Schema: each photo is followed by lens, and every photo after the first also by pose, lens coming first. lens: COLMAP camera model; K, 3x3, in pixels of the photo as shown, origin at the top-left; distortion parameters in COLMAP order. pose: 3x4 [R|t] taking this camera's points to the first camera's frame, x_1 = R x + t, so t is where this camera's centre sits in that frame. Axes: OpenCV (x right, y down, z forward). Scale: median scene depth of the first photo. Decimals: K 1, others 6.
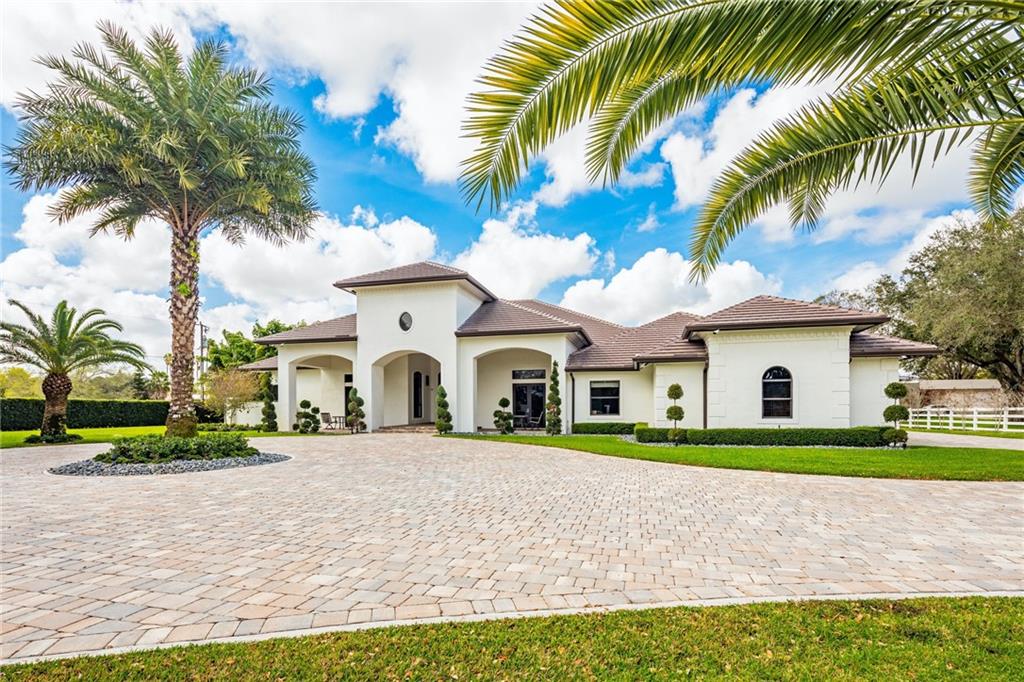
lens RADIAL K [[502.1, 0, 512.0], [0, 502.1, 341.0], [0, 0, 1]] dist [0.021917, -0.000162]
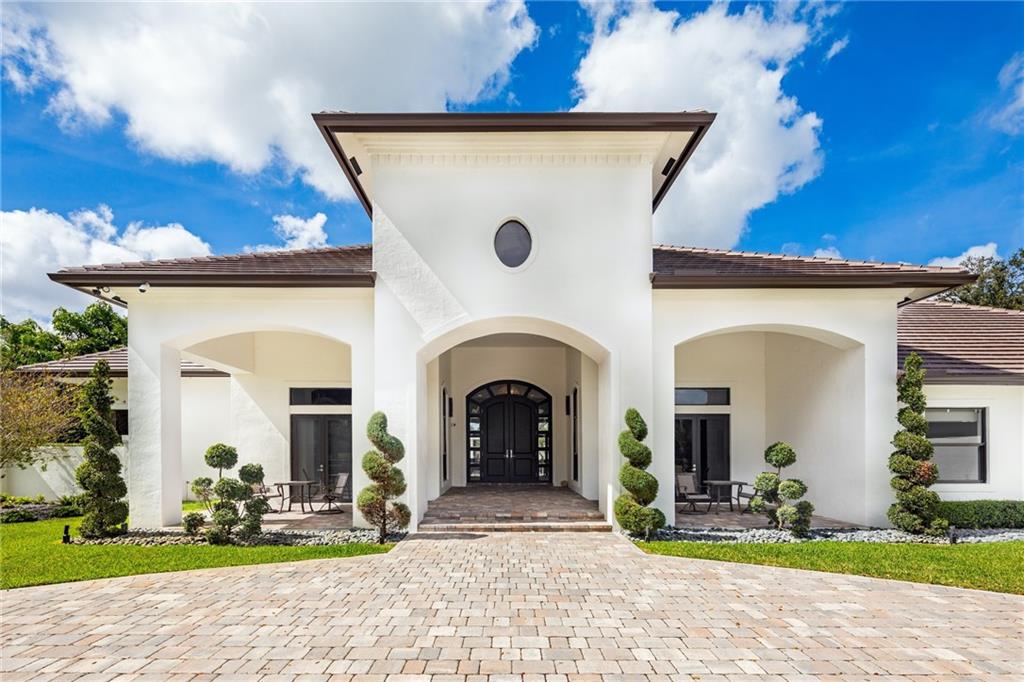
lens RADIAL K [[524.5, 0, 511.6], [0, 524.5, 360.1], [0, 0, 1]] dist [0.023446, -0.000172]
pose [[0.972242, 0.027748, 0.232328, -0.285525], [-0.026221, 0.999609, -0.009659, 0.052047], [-0.232506, 0.003299, 0.972589, 0.557667]]
